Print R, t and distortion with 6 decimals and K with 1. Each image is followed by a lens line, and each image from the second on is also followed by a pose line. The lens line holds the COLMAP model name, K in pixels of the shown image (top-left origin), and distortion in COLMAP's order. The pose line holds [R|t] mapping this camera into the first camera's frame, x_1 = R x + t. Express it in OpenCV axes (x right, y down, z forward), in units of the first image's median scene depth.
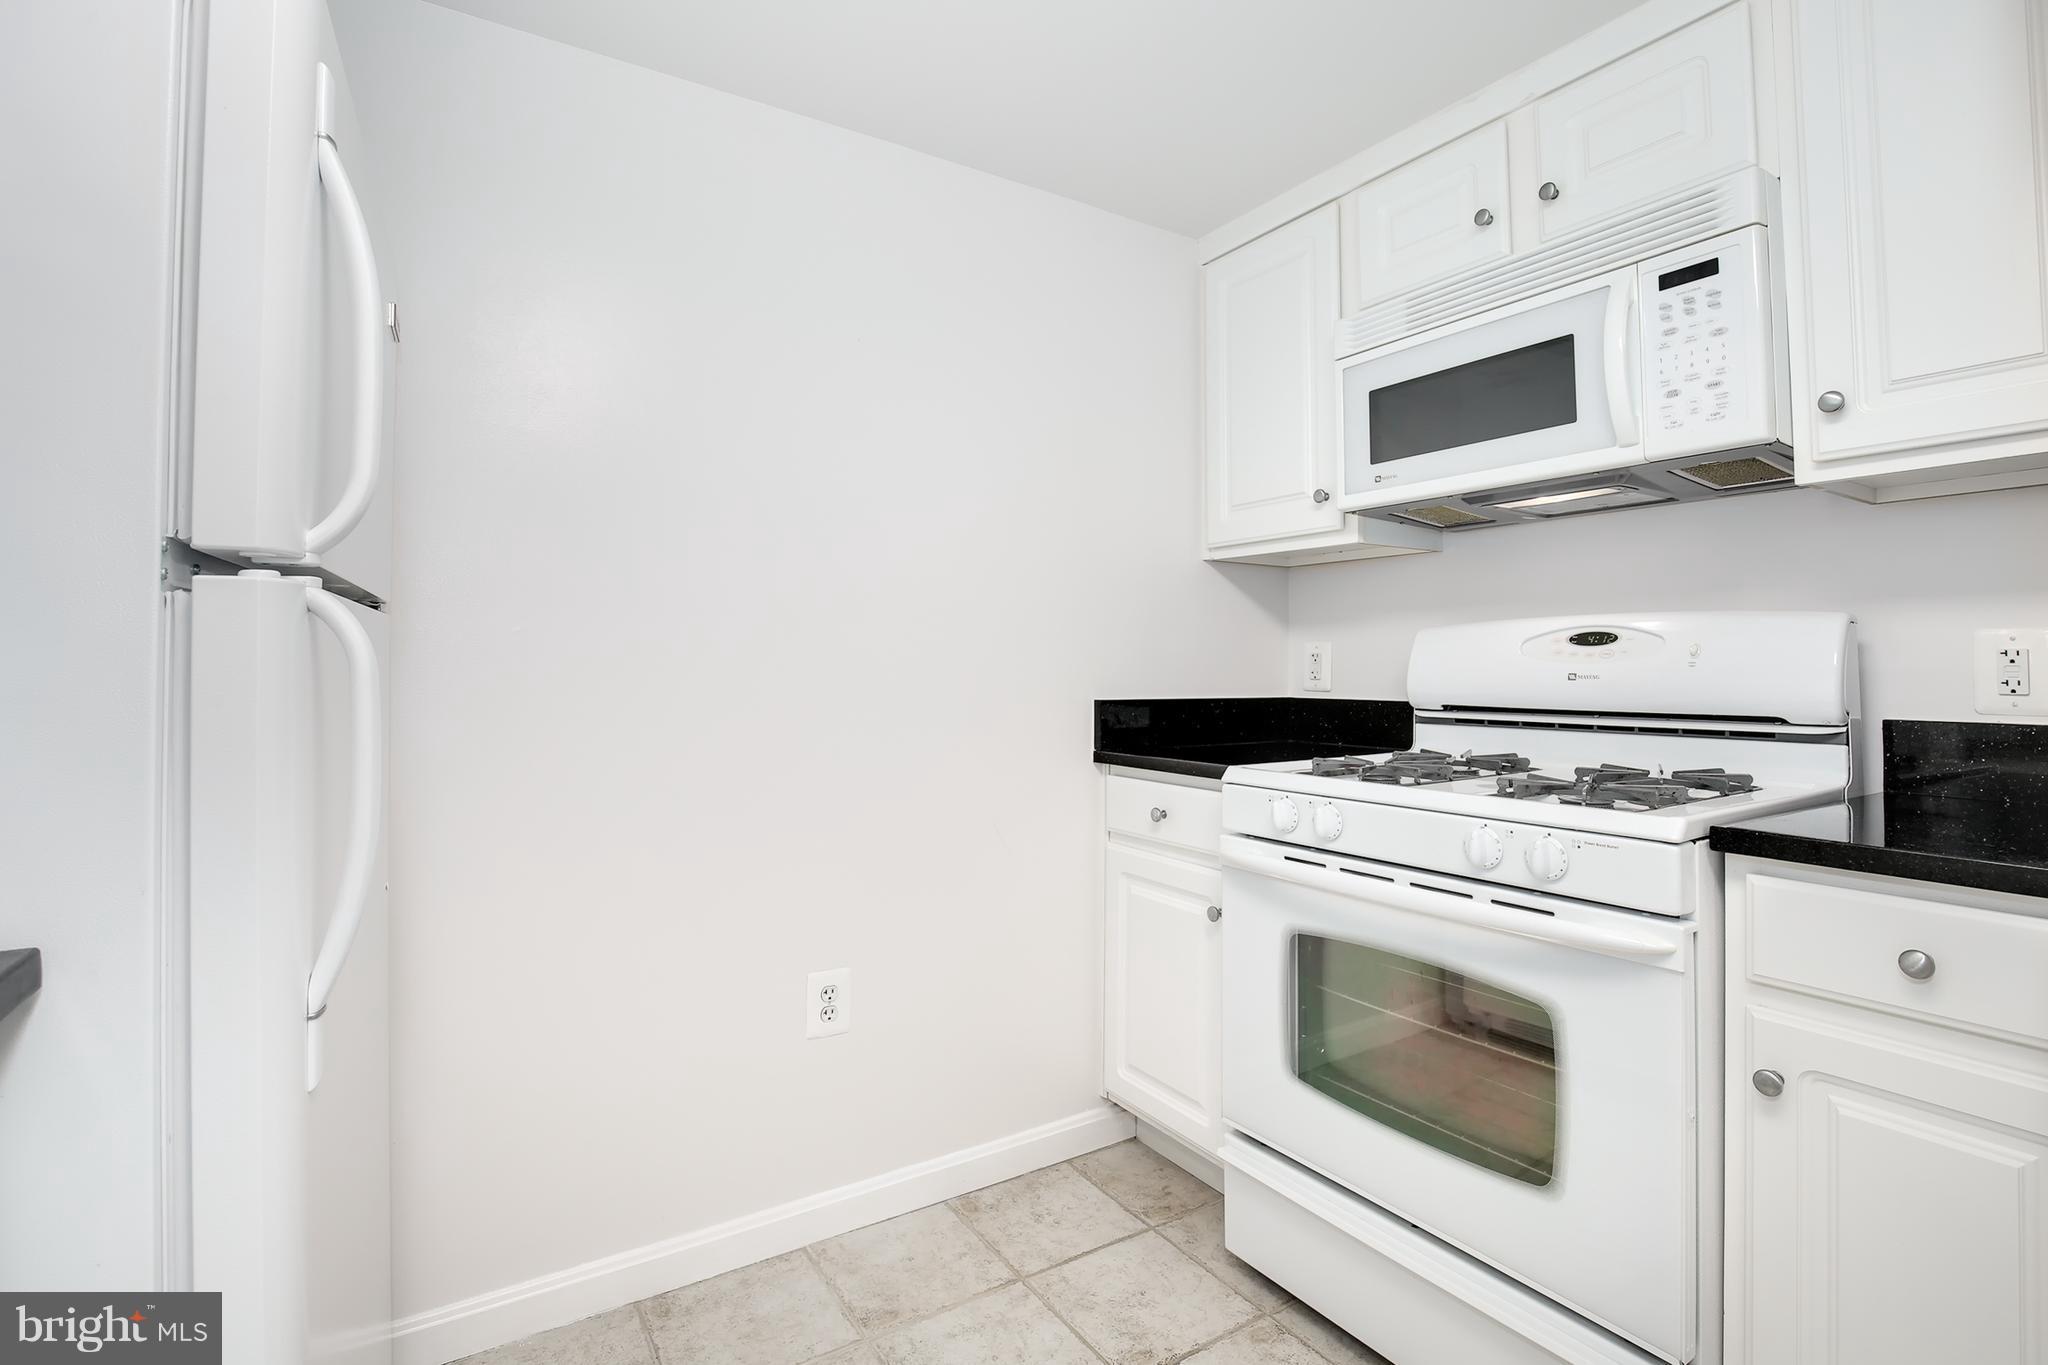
lens RADIAL K [[952.8, 0, 1027.2], [0, 952.8, 631.6], [0, 0, 1]] dist [-0.031364, 0.003905]
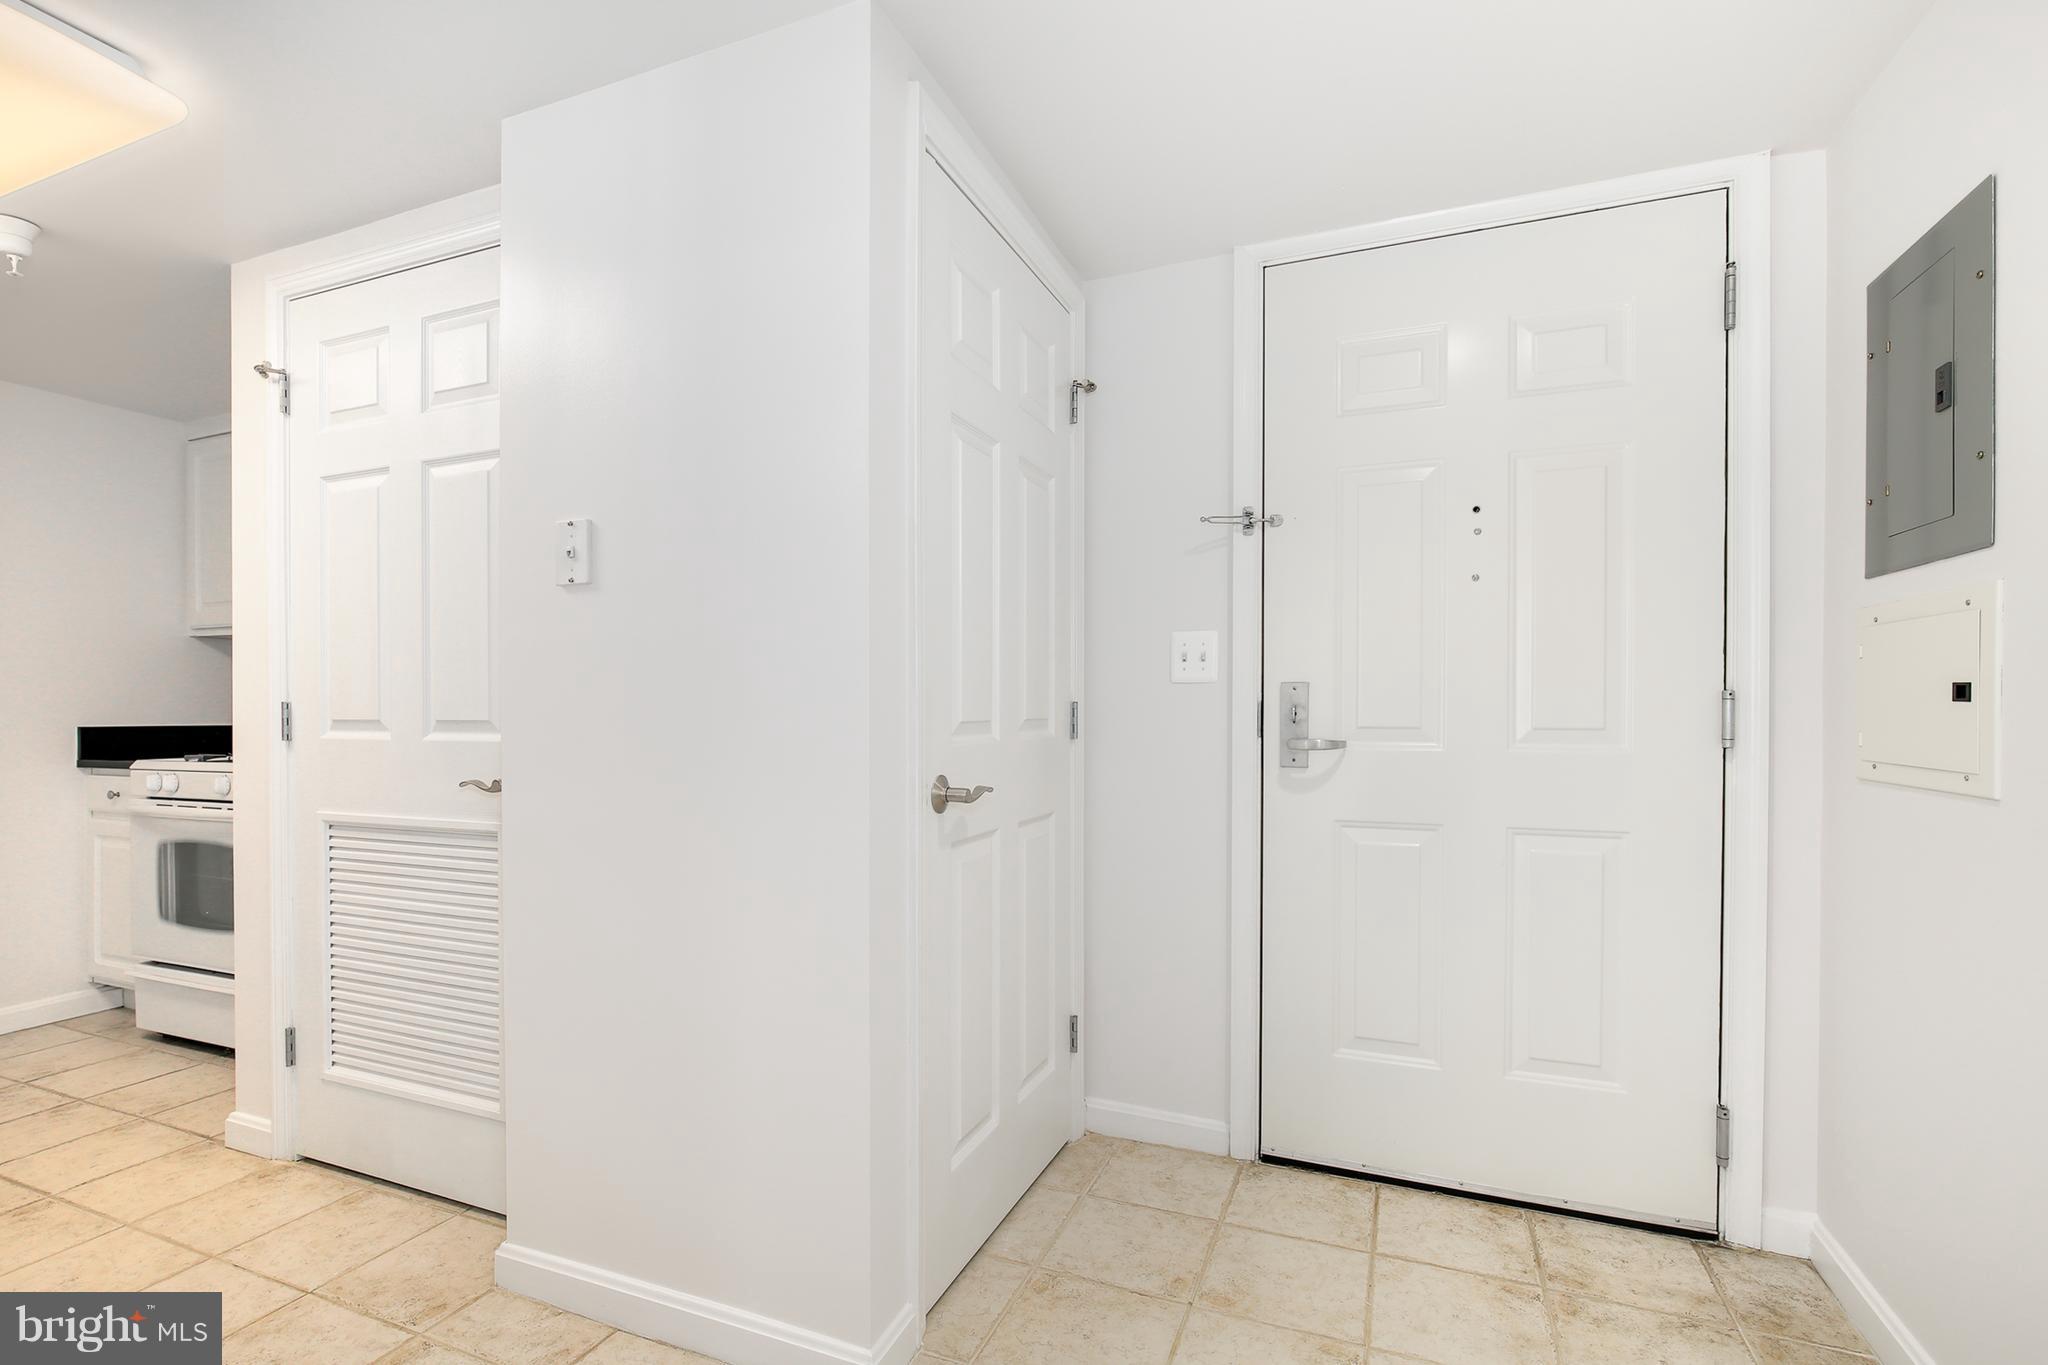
lens RADIAL K [[952.8, 0, 1065.7], [0, 952.8, 698.0], [0, 0, 1]] dist [-0.031364, 0.003905]
pose [[0.801591, -0.008443, 0.597813, 0.586746], [-0.010283, 0.999558, 0.027904, -0.042822], [-0.597784, -0.028515, 0.801150, -1.471837]]
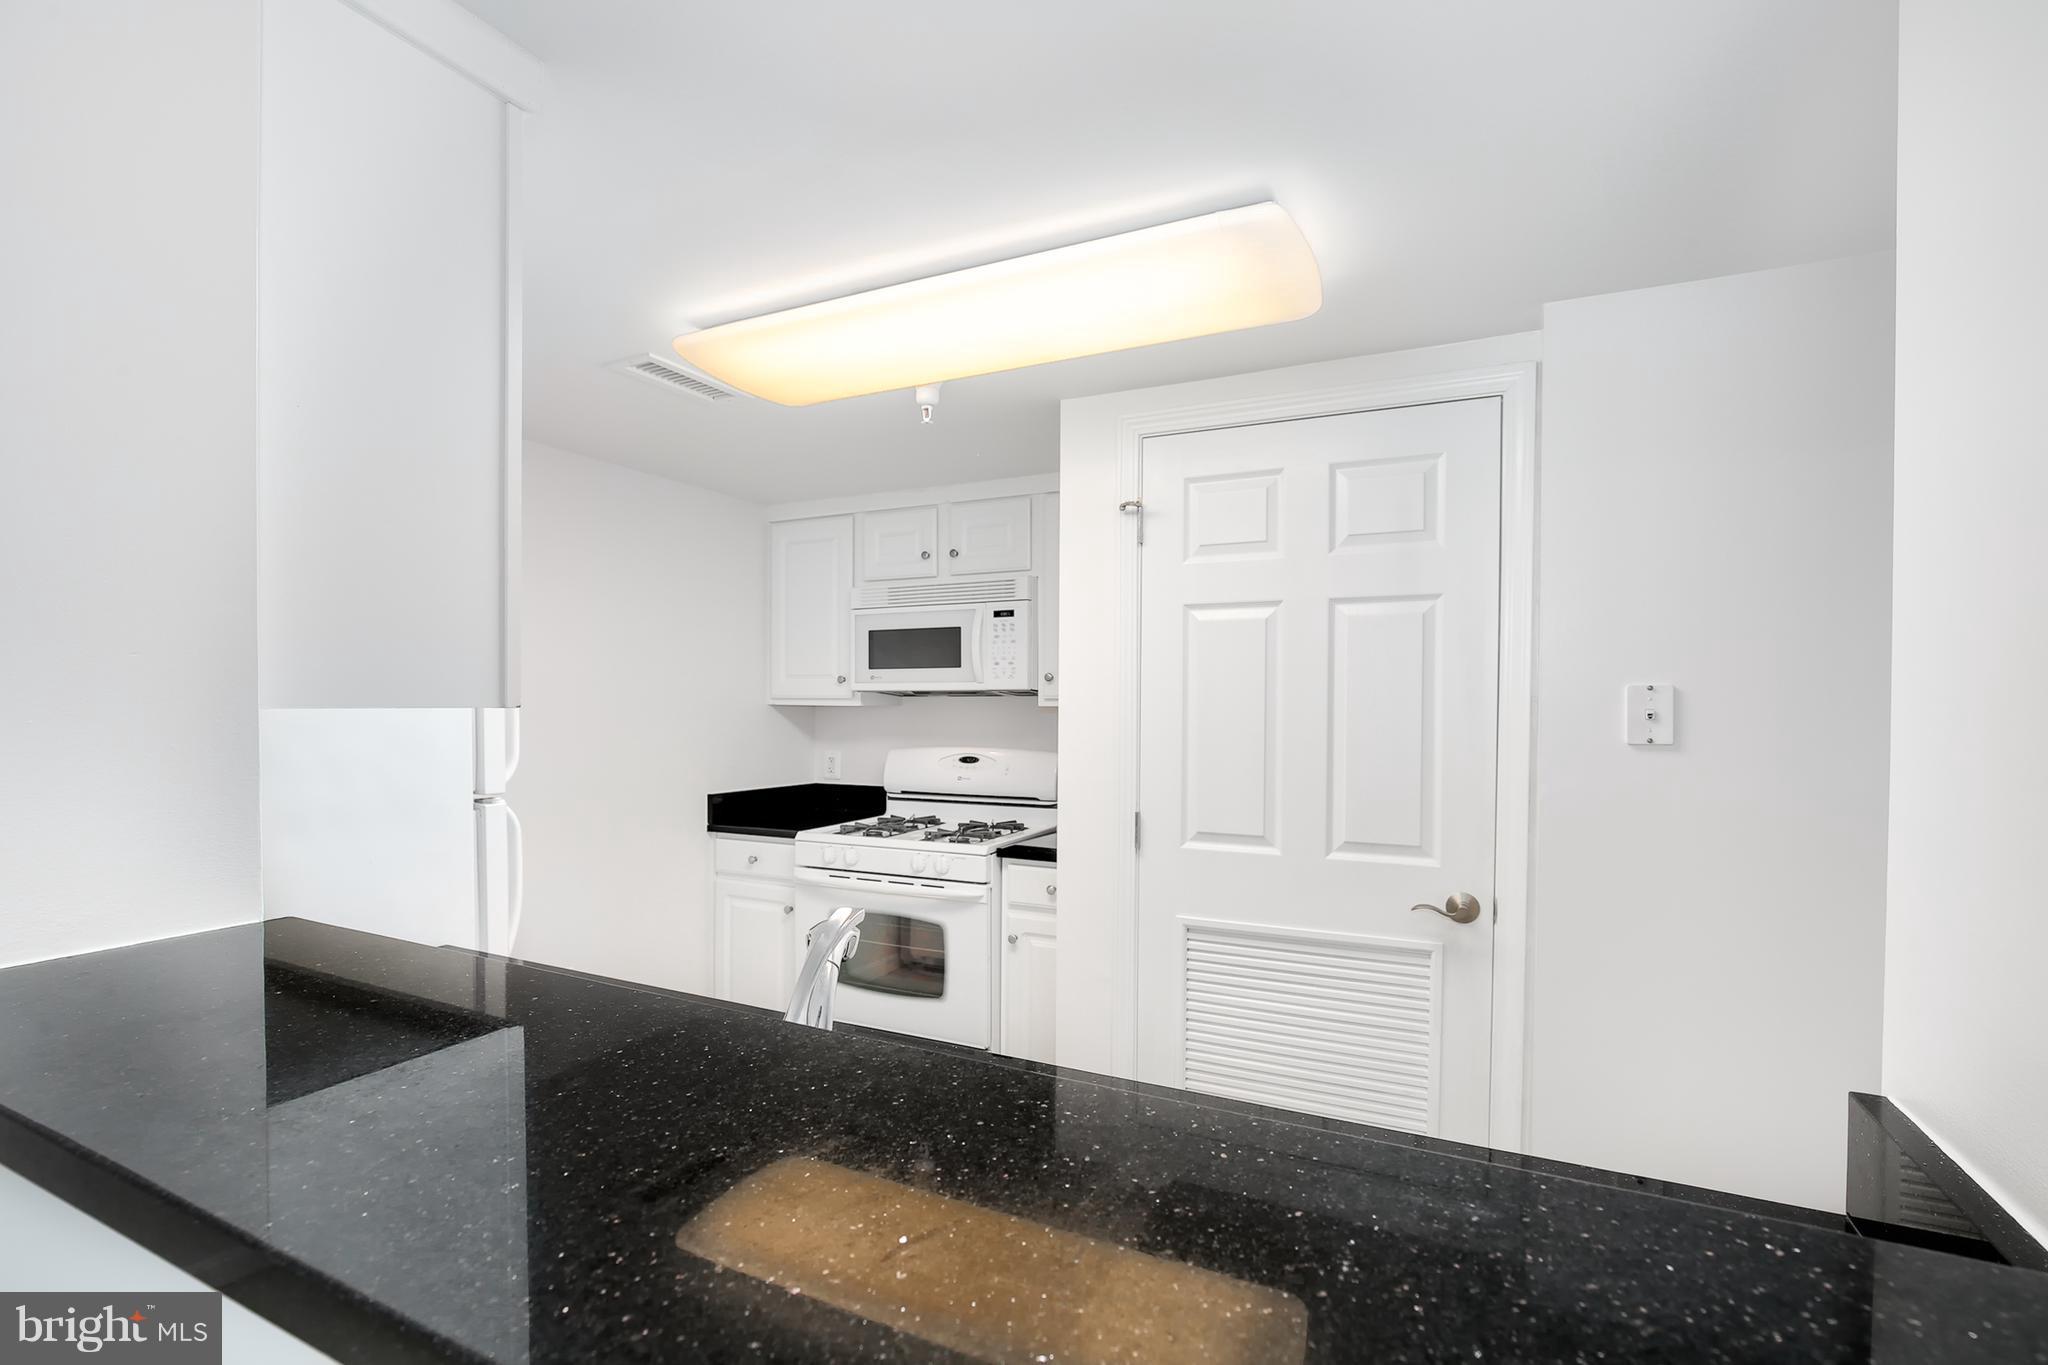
lens RADIAL K [[952.8, 0, 1026.3], [0, 952.8, 700.5], [0, 0, 1]] dist [-0.031364, 0.003905]
pose [[0.852984, 0.000670, 0.521936, -0.408587], [-0.020860, 0.999244, 0.032809, -0.201624], [-0.521519, -0.038874, 0.852354, -0.892448]]
